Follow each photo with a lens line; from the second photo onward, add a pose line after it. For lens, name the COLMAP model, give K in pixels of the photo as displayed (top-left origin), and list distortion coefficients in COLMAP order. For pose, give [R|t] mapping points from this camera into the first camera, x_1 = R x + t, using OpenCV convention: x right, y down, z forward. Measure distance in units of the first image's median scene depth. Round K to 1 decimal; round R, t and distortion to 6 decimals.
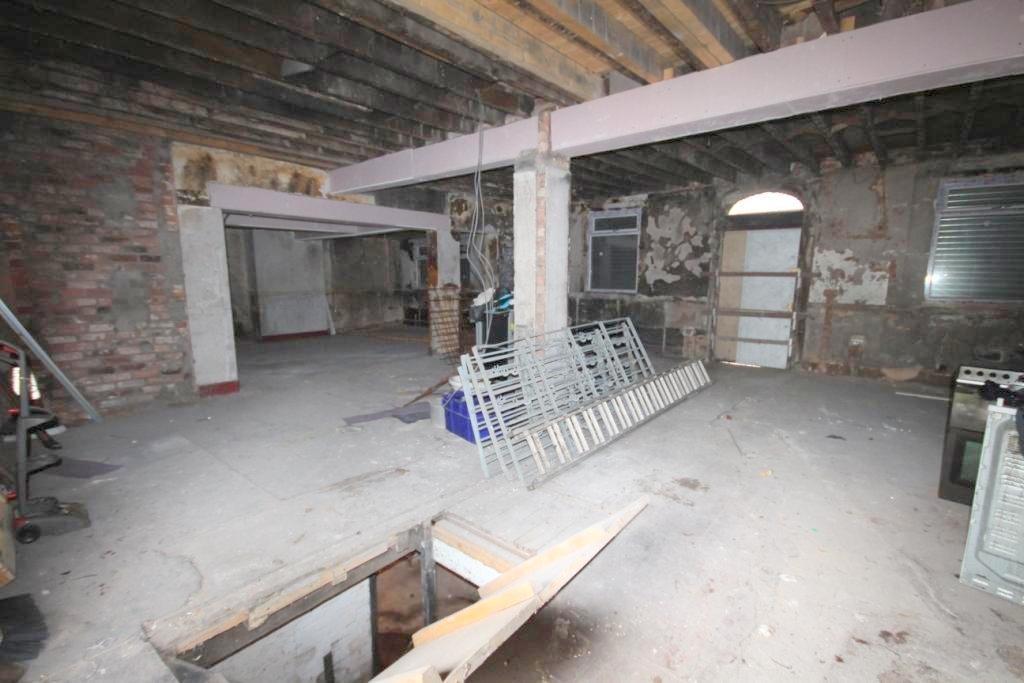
lens RADIAL K [[468.8, 0, 516.8], [0, 468.8, 338.3], [0, 0, 1]] dist [-0.004366, -0.003465]
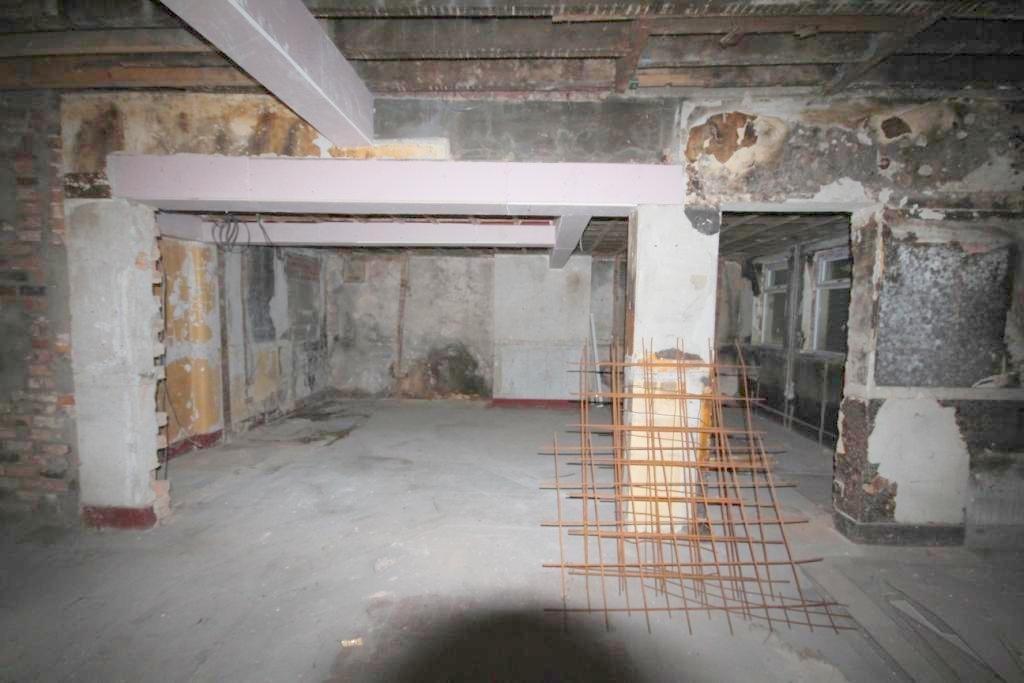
lens RADIAL K [[468.8, 0, 517.9], [0, 468.8, 346.4], [0, 0, 1]] dist [-0.004366, -0.003465]
pose [[0.626284, 0.068625, -0.776568, 0.101075], [-0.120152, 0.992713, -0.009175, -0.159733], [0.770280, 0.099052, 0.629966, 1.054995]]
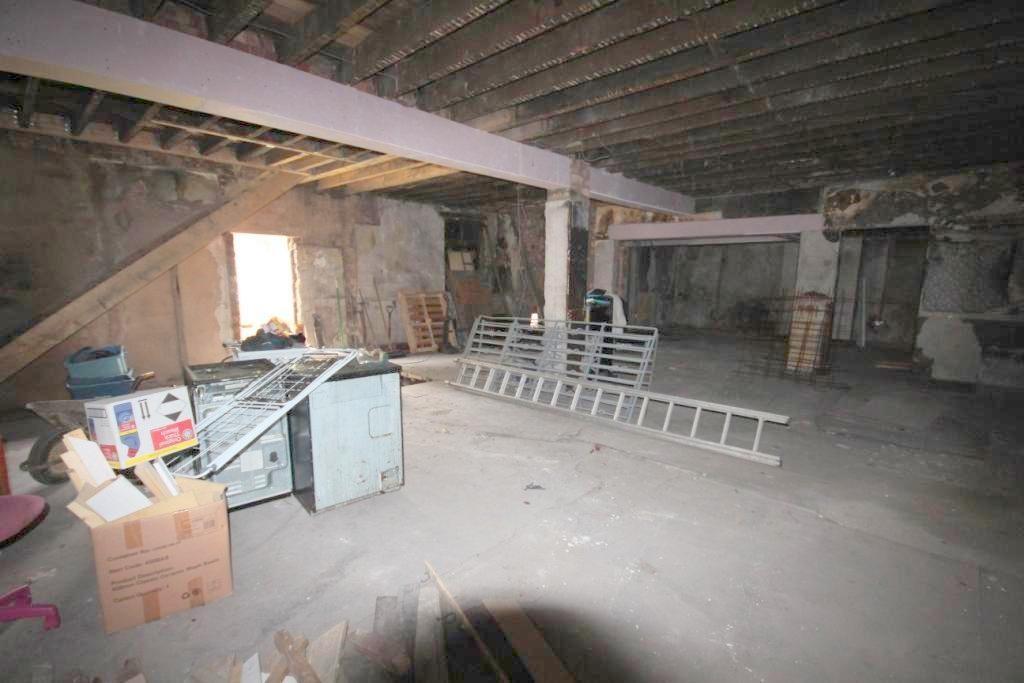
lens RADIAL K [[468.8, 0, 517.0], [0, 468.8, 346.8], [0, 0, 1]] dist [-0.004366, -0.003465]
pose [[-0.038986, 0.150895, -0.987781, 1.170672], [-0.146487, 0.976989, 0.155028, -0.112325], [0.988444, 0.150741, -0.015984, 0.757684]]
